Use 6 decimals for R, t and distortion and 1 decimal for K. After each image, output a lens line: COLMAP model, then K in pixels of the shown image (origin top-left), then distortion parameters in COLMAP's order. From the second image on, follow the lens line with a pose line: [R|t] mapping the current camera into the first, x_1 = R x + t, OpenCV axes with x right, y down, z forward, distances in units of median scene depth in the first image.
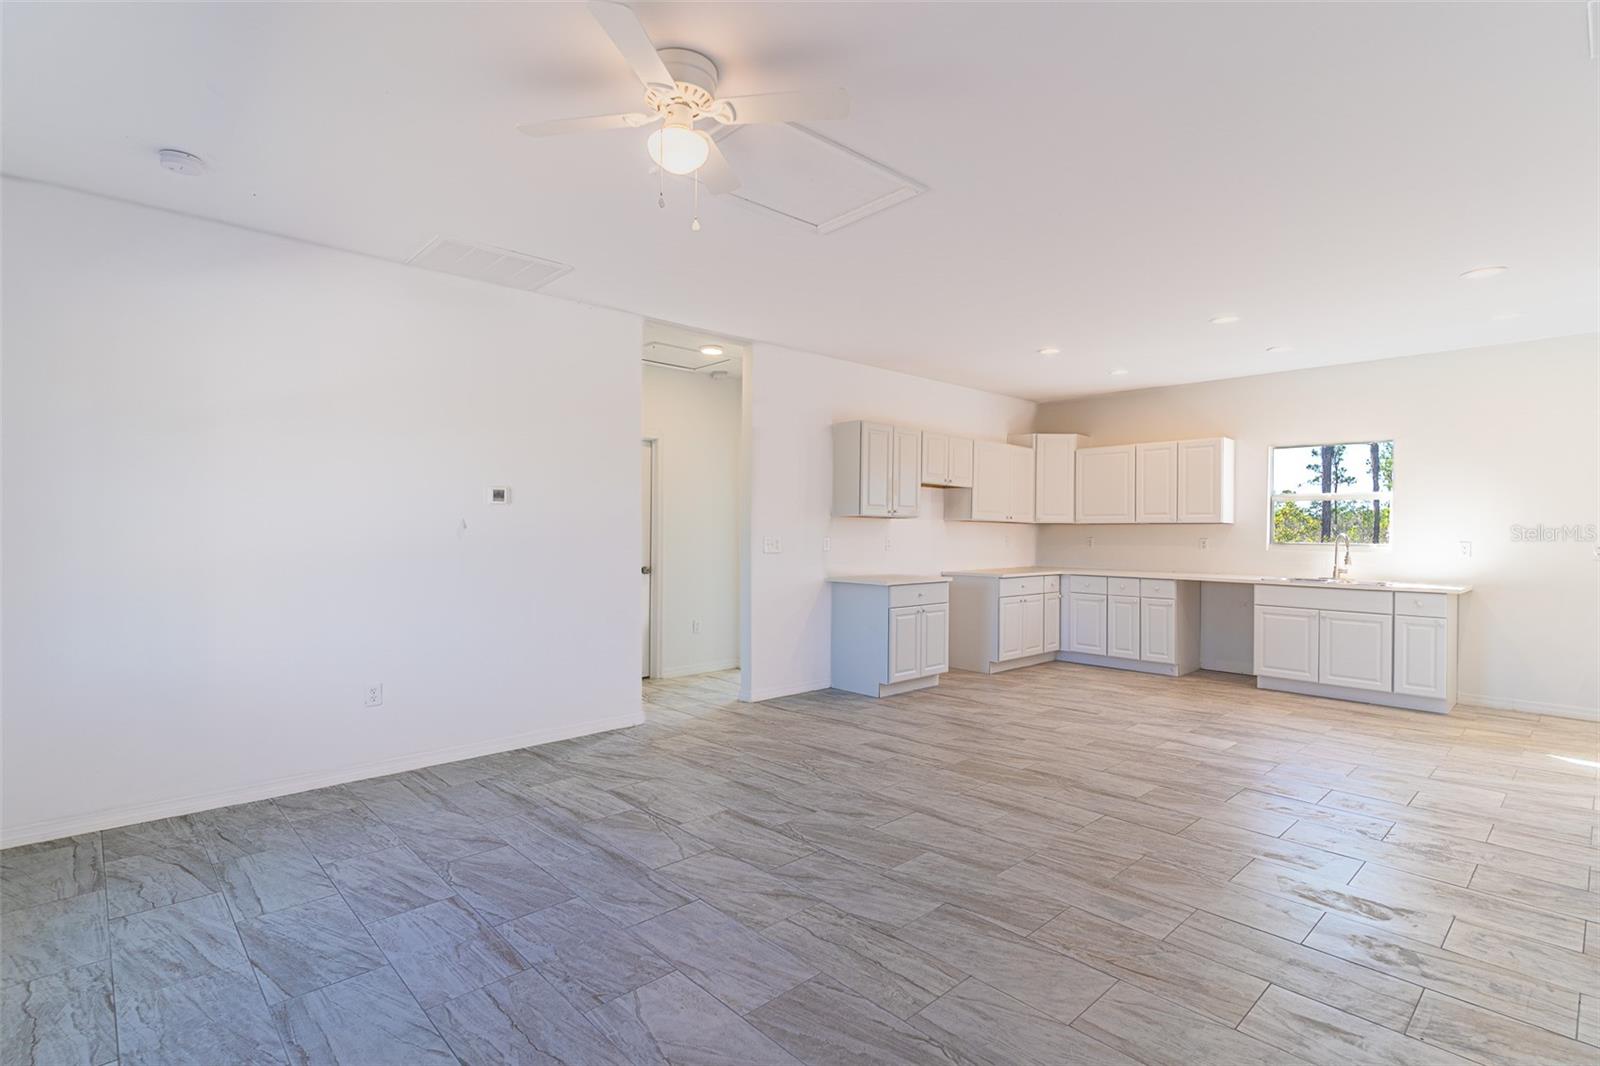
lens RADIAL K [[769.1, 0, 797.7], [0, 769.1, 532.6], [0, 0, 1]] dist [0.000423, 0.000352]
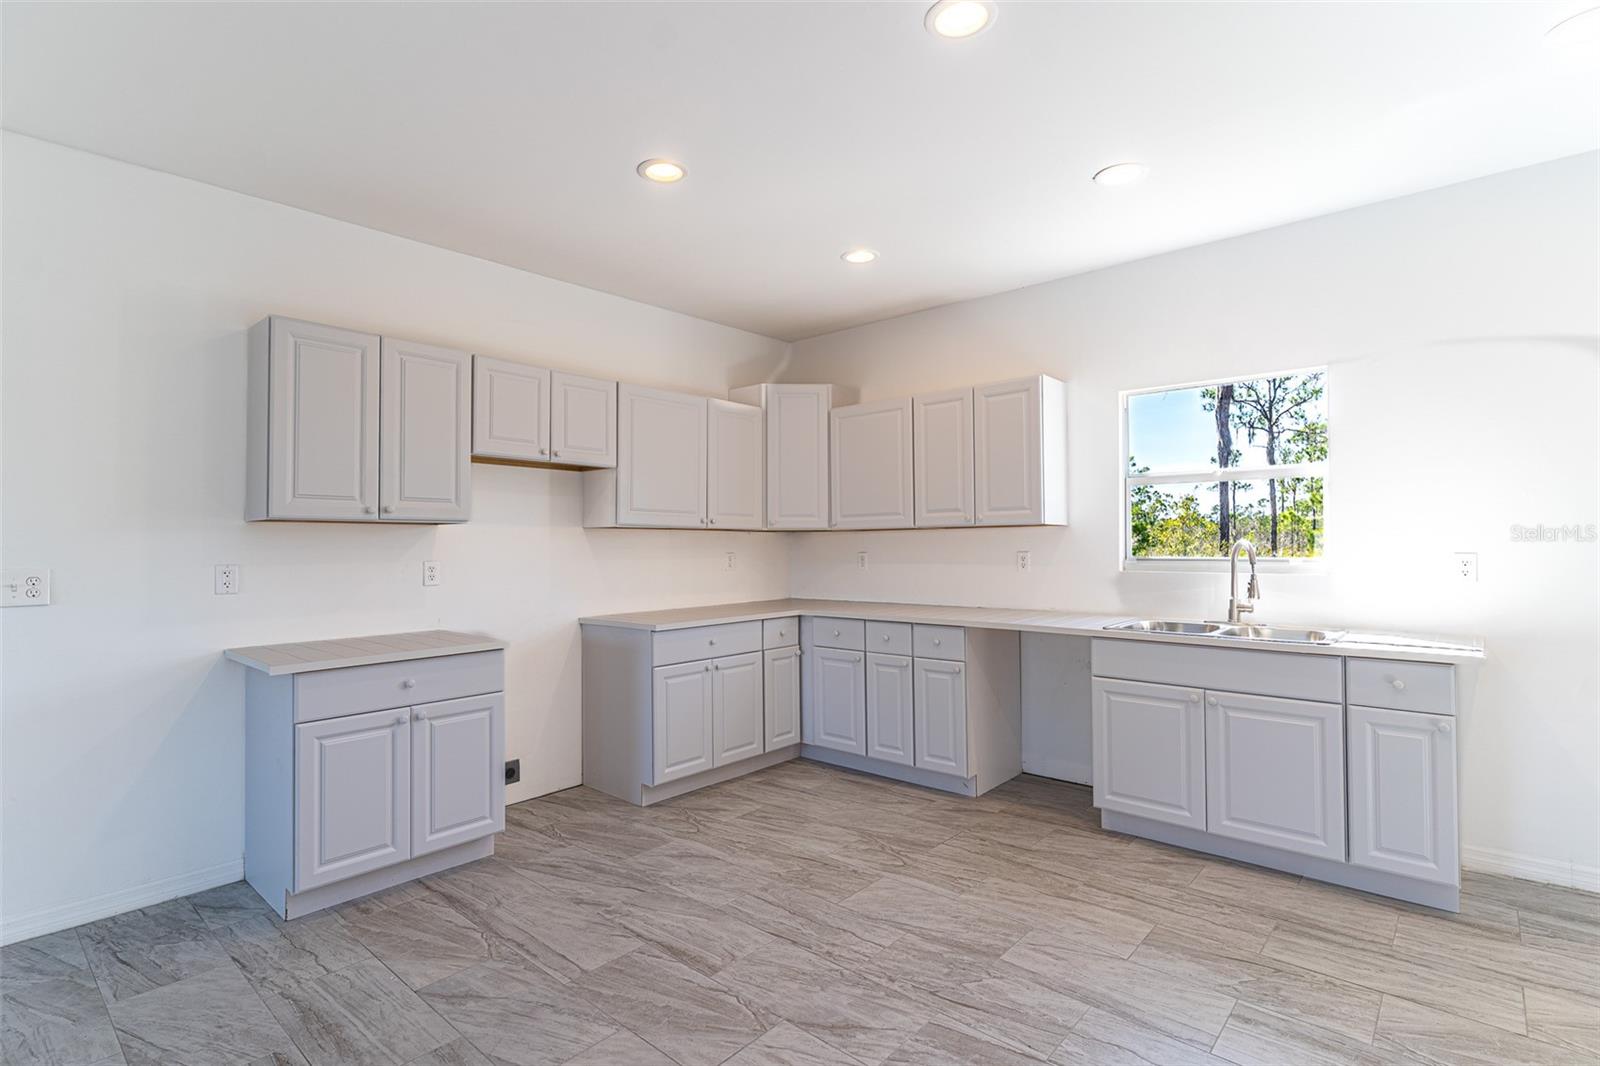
lens RADIAL K [[769.1, 0, 802.2], [0, 769.1, 533.7], [0, 0, 1]] dist [0.000423, 0.000352]
pose [[0.995079, -0.014834, 0.097967, 0.309099], [0.016330, 0.999762, -0.014487, -0.000427], [-0.097729, 0.016015, 0.995084, 0.438588]]
